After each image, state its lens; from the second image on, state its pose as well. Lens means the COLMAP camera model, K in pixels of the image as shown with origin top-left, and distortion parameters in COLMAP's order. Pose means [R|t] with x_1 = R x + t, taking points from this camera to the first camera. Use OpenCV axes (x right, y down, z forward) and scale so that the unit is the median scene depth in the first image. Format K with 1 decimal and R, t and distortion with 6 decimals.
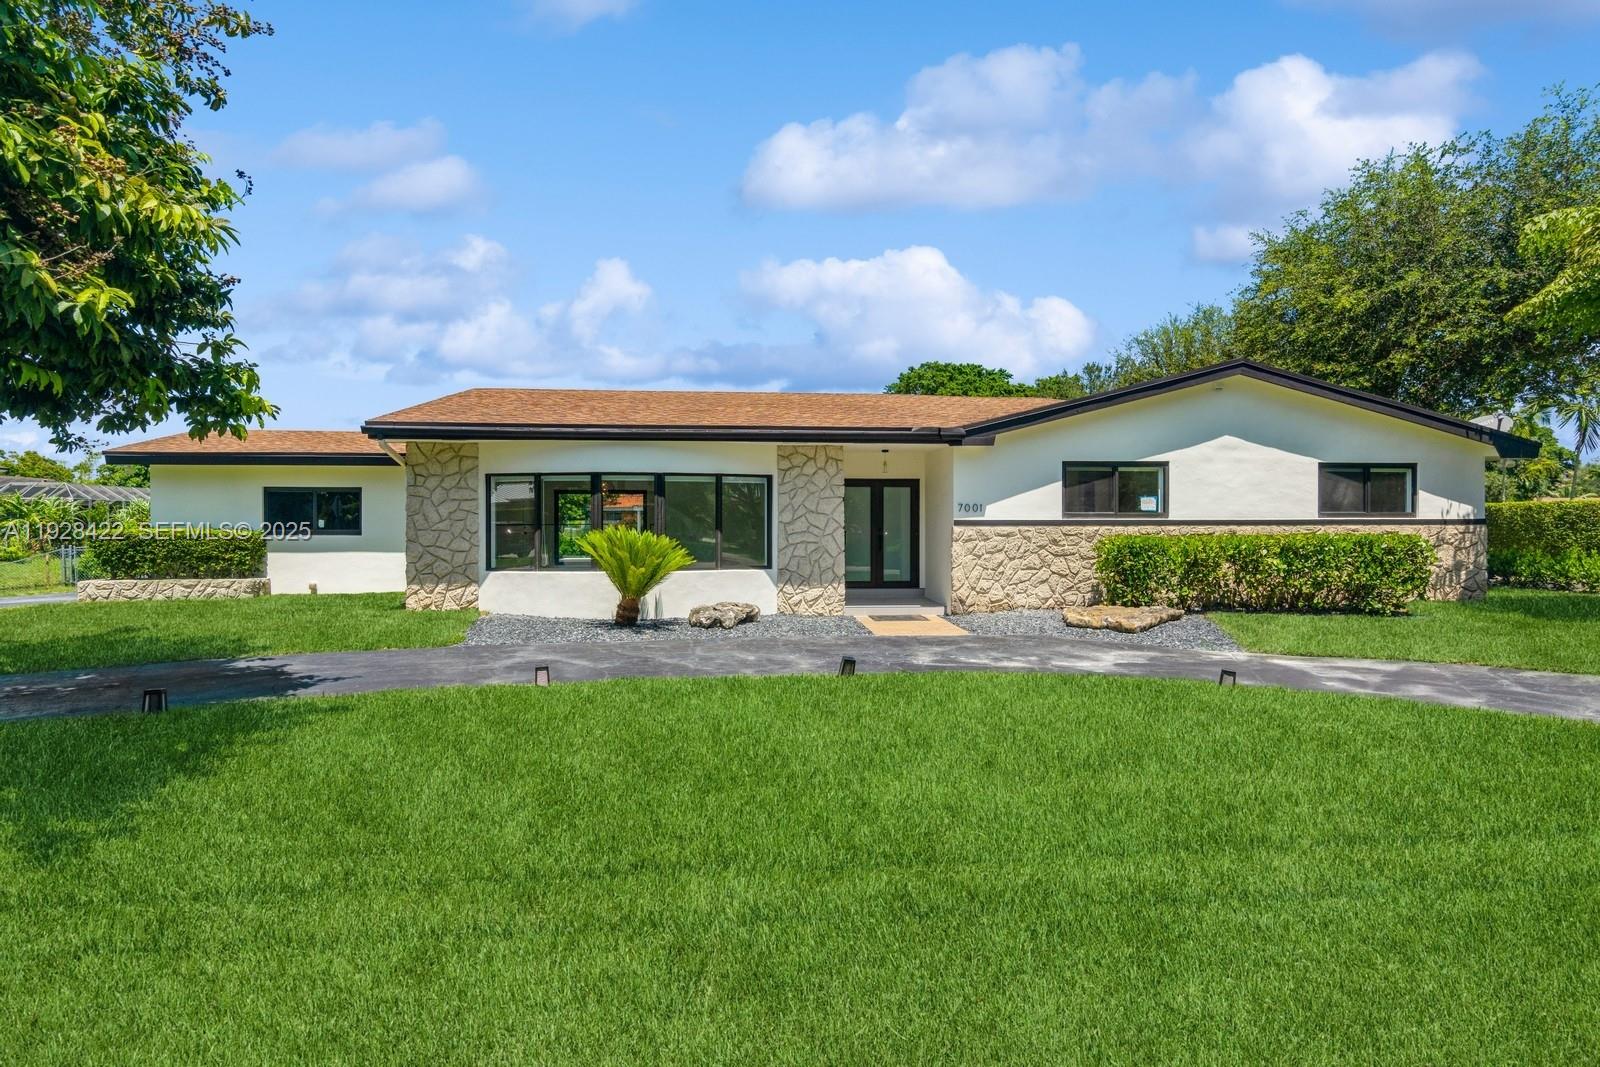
lens RADIAL K [[869.9, 0, 804.5], [0, 869.9, 549.2], [0, 0, 1]] dist [0.015560, -0.007318]
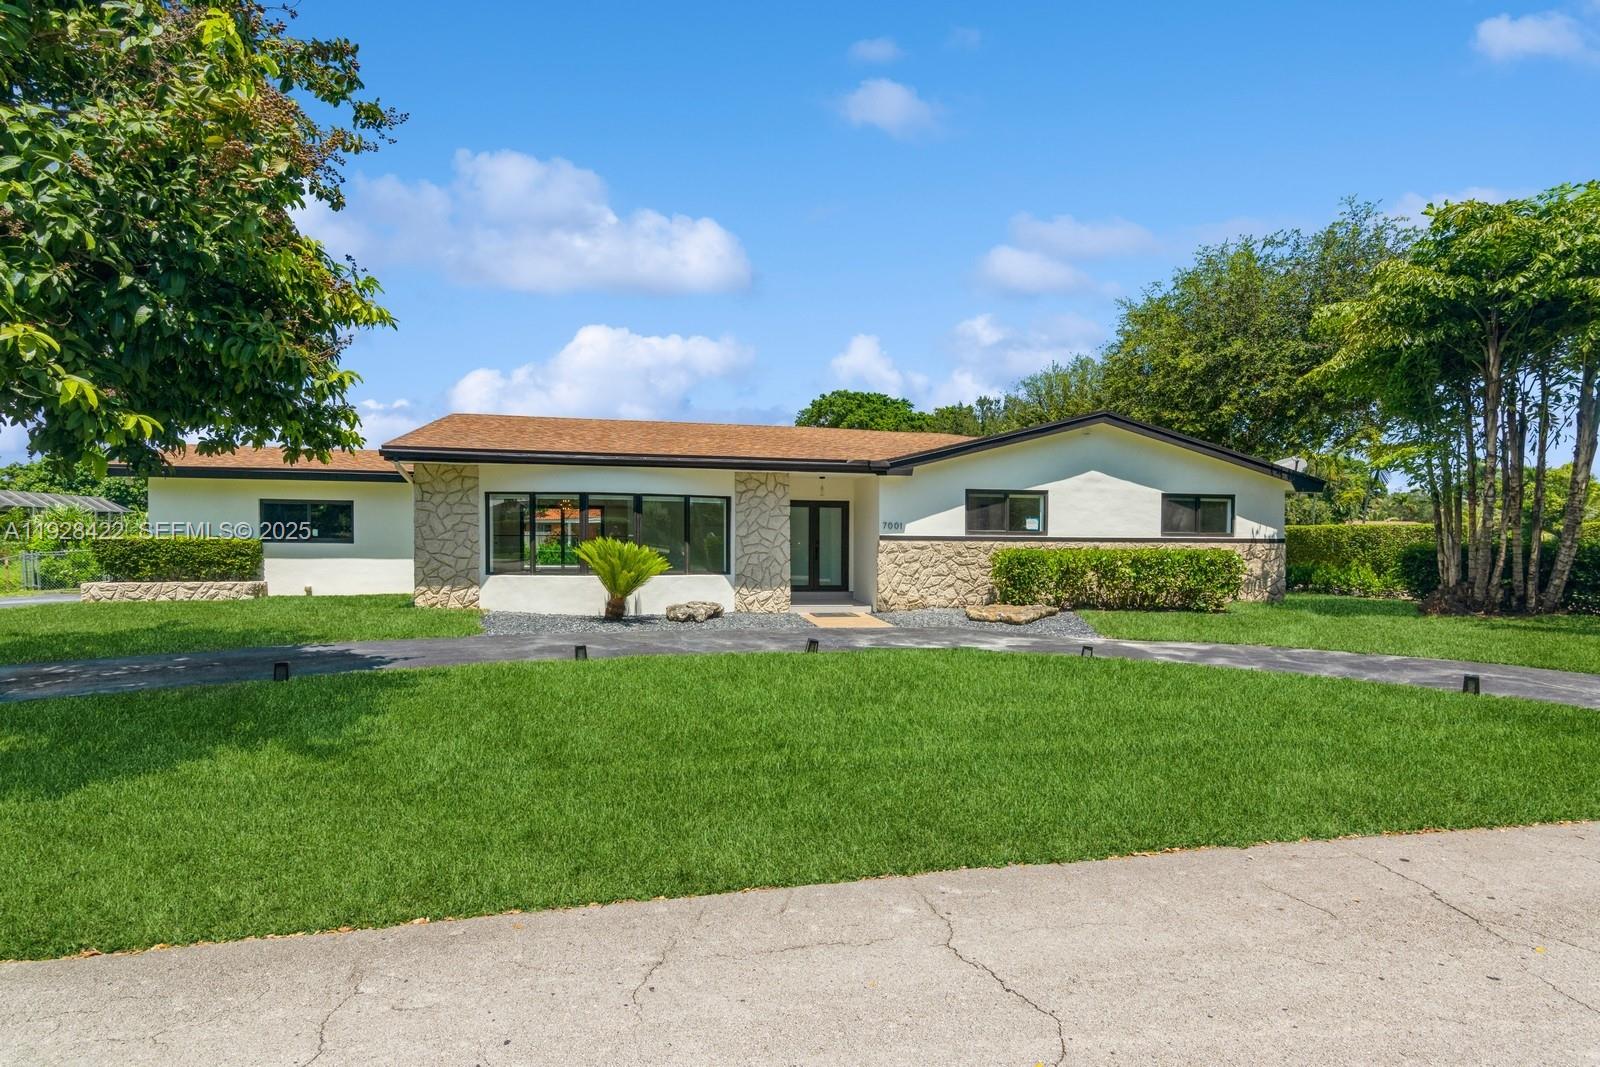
lens RADIAL K [[803.0, 0, 804.6], [0, 803.0, 571.5], [0, 0, 1]] dist [0.021670, -0.002506]
pose [[0.994851, 0.005504, 0.101197, -0.047366], [-0.006817, 0.999897, 0.012638, 0.003764], [-0.101117, -0.013263, 0.994786, -0.116768]]
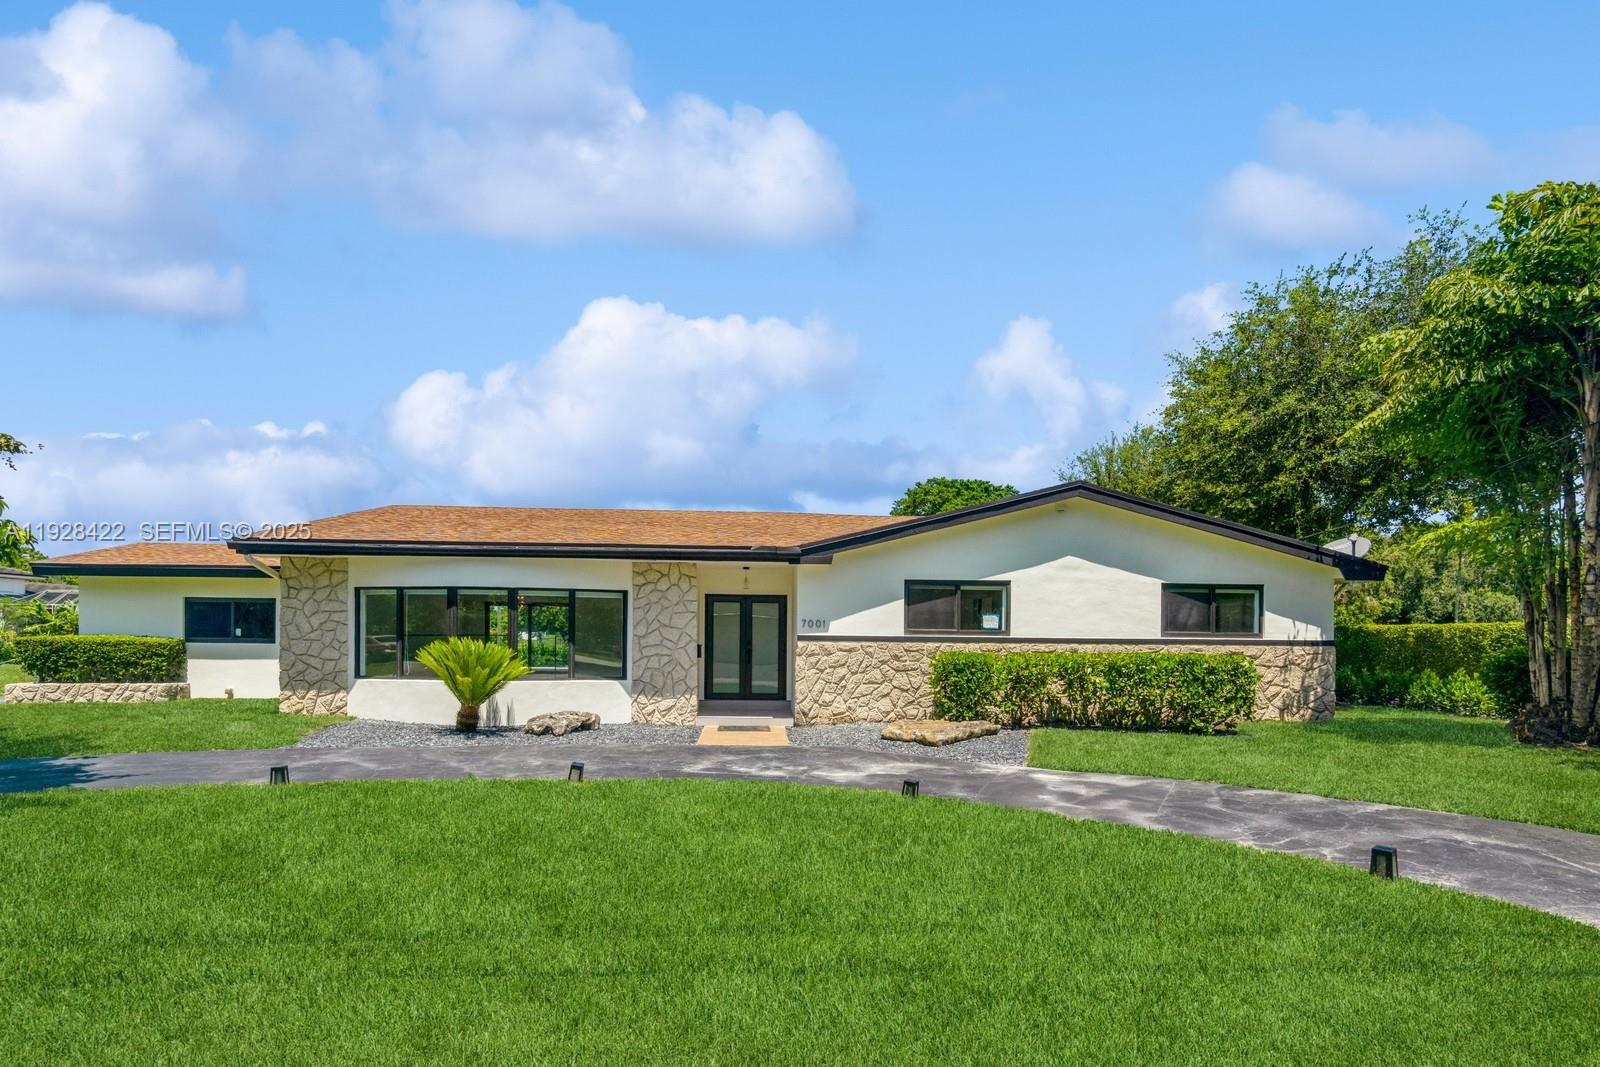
lens RADIAL K [[860.9, 0, 772.4], [0, 860.9, 646.3], [0, 0, 1]] dist [0.025504, -0.000290]
pose [[0.998757, 0.011712, -0.048452, 0.186606], [-0.012602, 0.999756, -0.018118, -0.001425], [0.048228, 0.018707, 0.998661, -0.027345]]
